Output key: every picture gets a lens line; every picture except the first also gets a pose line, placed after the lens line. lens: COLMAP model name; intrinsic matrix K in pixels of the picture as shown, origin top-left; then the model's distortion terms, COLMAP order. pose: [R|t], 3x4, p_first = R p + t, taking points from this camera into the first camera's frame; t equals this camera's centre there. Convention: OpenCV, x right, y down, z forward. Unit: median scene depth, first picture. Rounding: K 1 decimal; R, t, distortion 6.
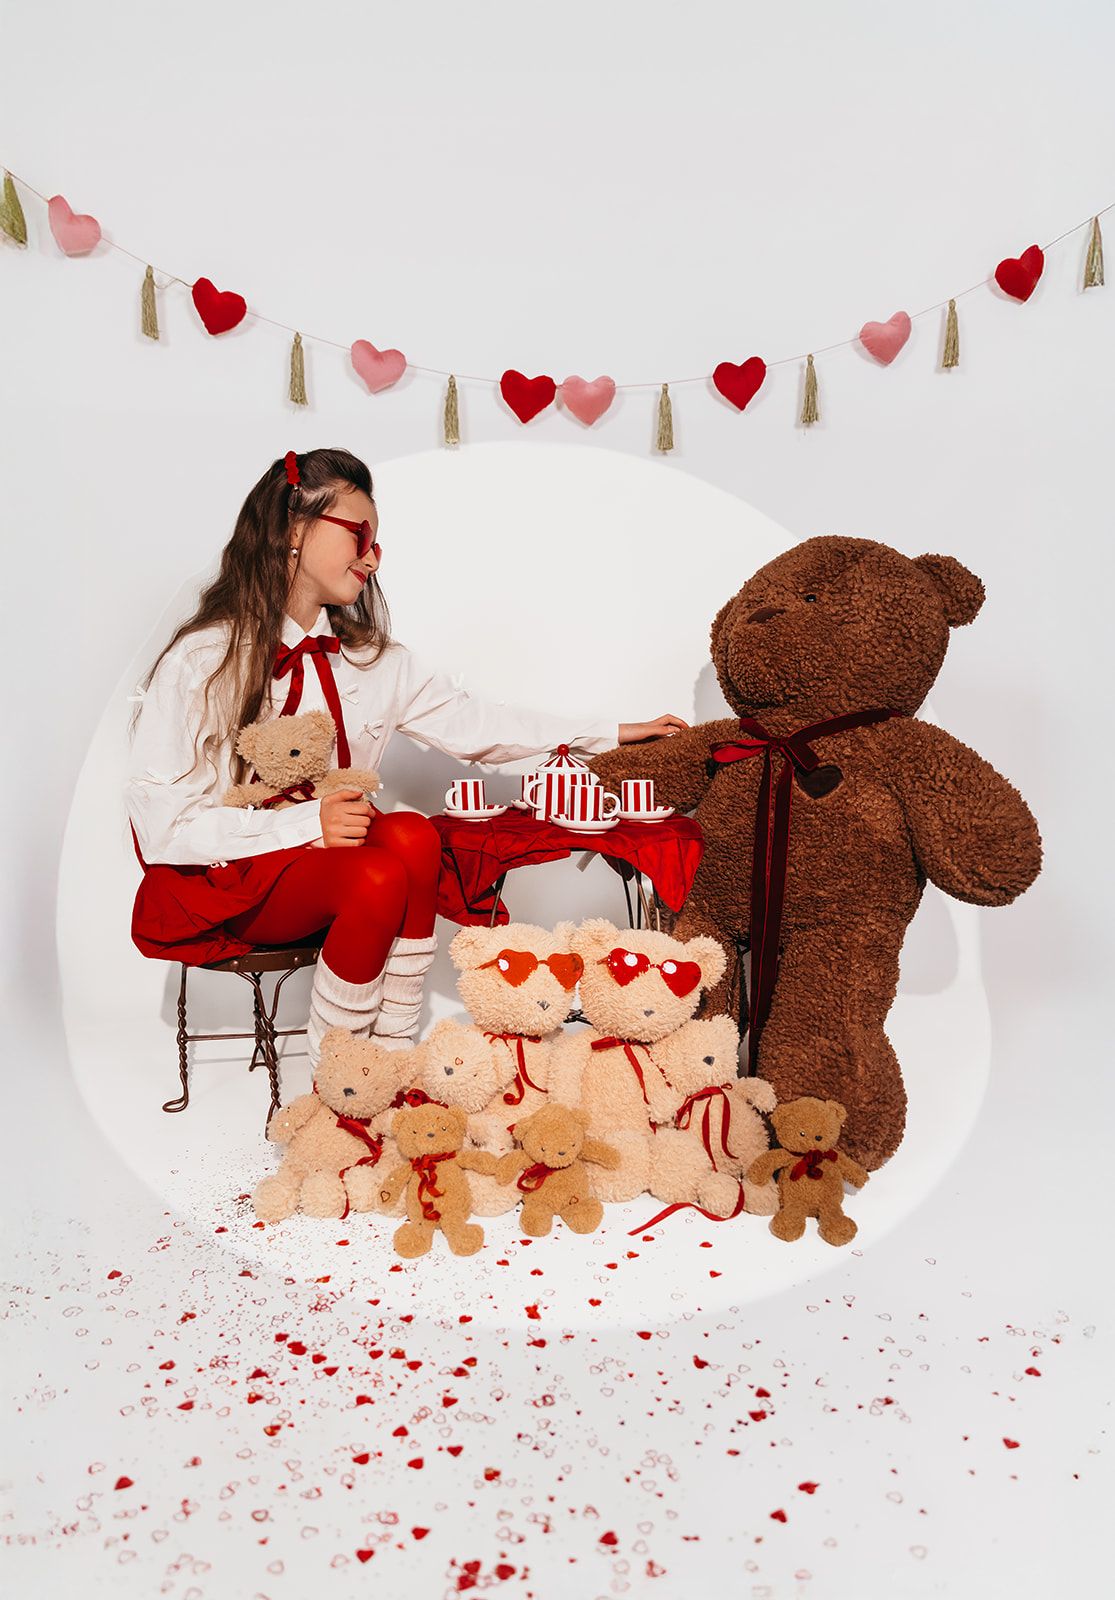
lens RADIAL K [[1010.6, 0, 551.7], [0, 1010.6, 856.0], [0, 0, 1]] dist [-0.022507, 0.004252]
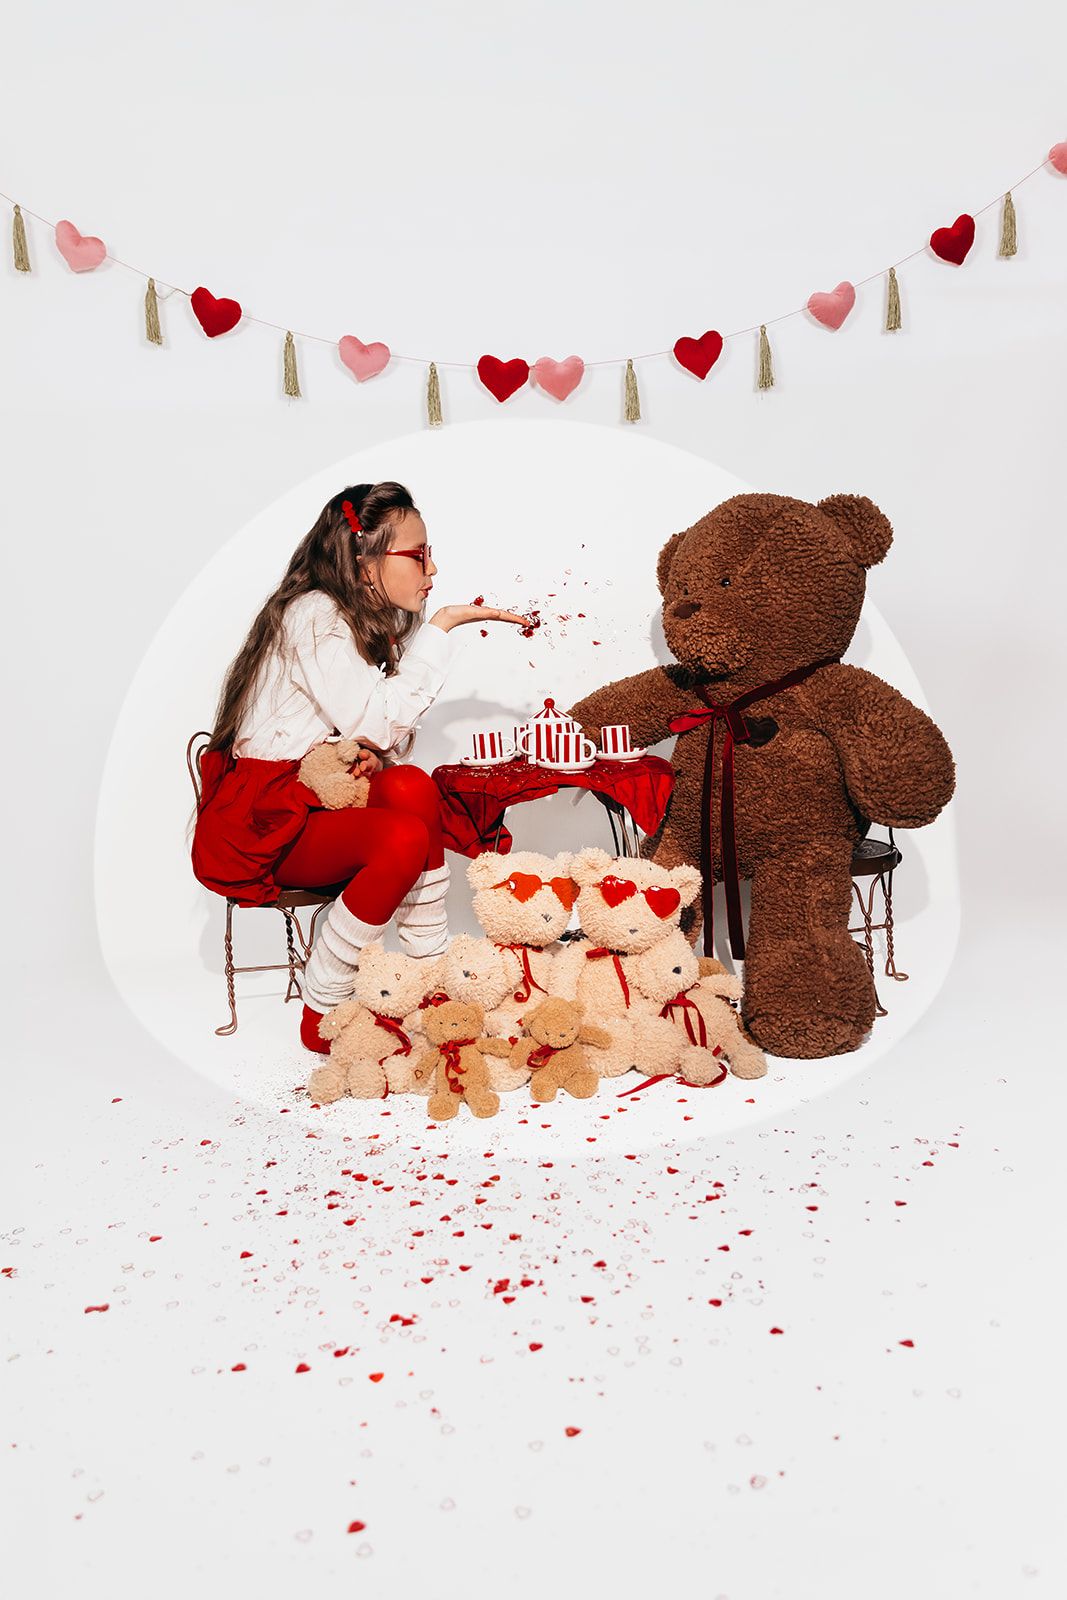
lens RADIAL K [[1458.2, 0, 594.3], [0, 1458.2, 825.3], [0, 0, 1]] dist [-0.023513, 0.002123]
pose [[0.998624, -0.050423, 0.014427, 0.032078], [0.050636, 0.998607, -0.014853, 0.061640], [-0.013658, 0.015563, 0.999786, -0.664233]]
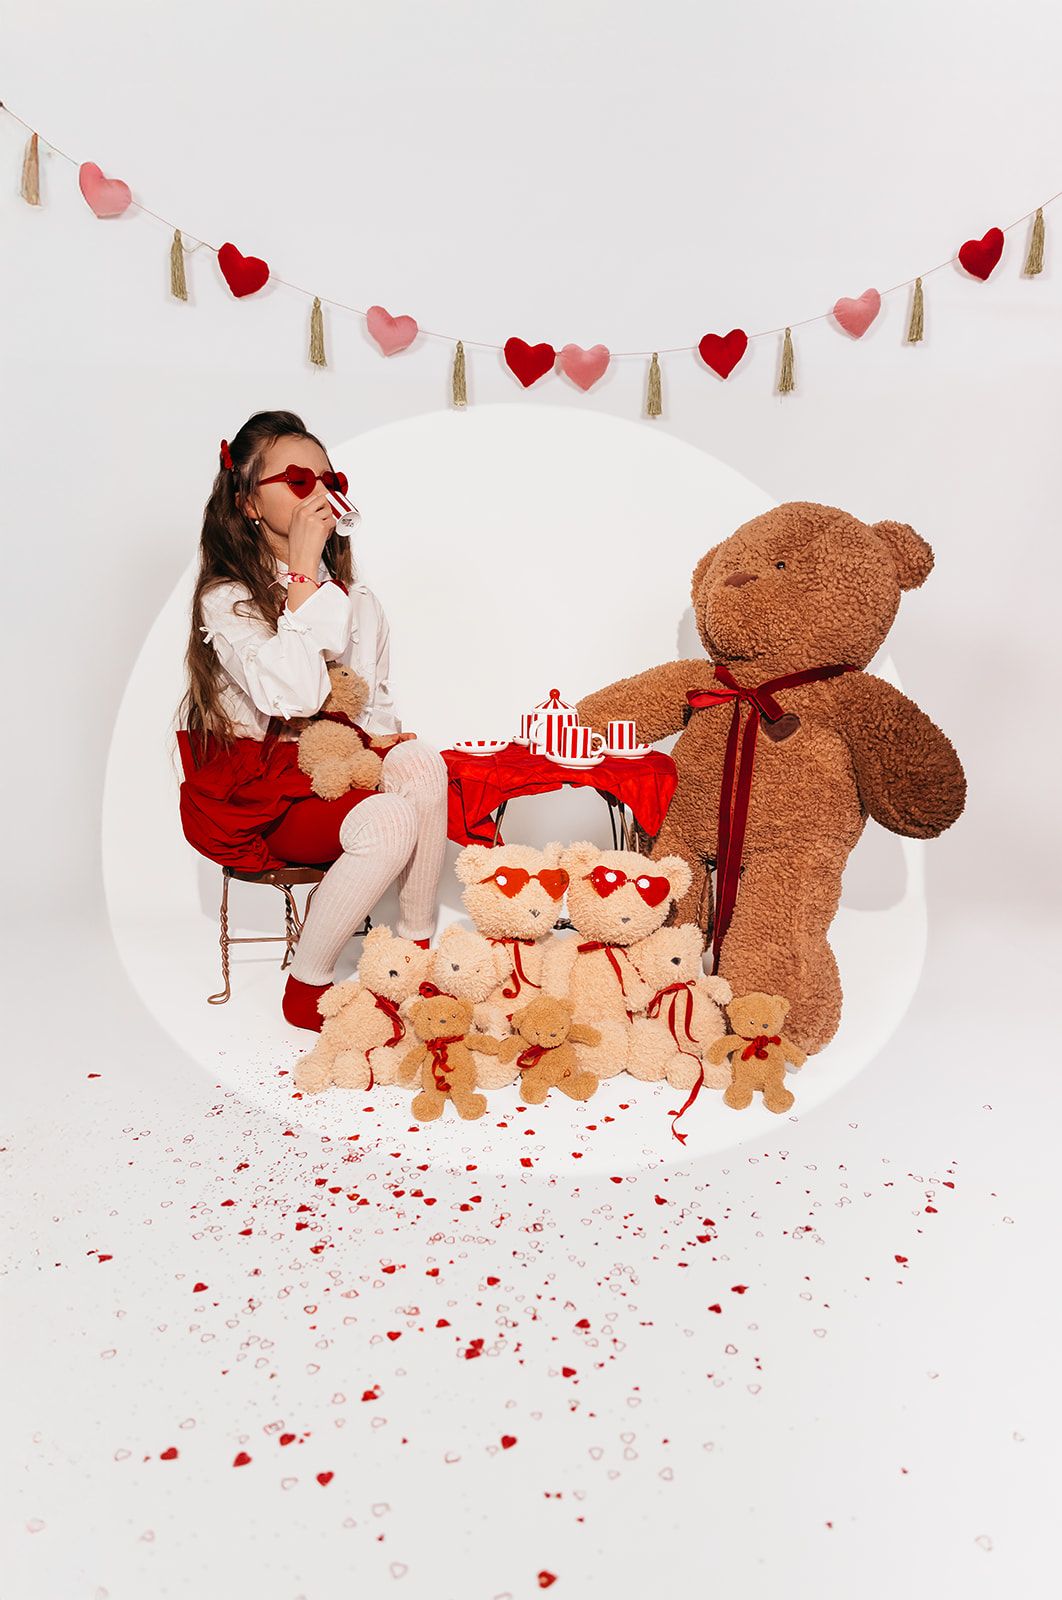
lens RADIAL K [[1028.1, 0, 582.2], [0, 1028.1, 836.8], [0, 0, 1]] dist [-0.001432, -0.006831]
pose [[0.999488, 0.010114, 0.030371, 0.005894], [-0.012167, 0.997599, 0.068174, -0.023332], [-0.029608, -0.068508, 0.997211, -0.178160]]
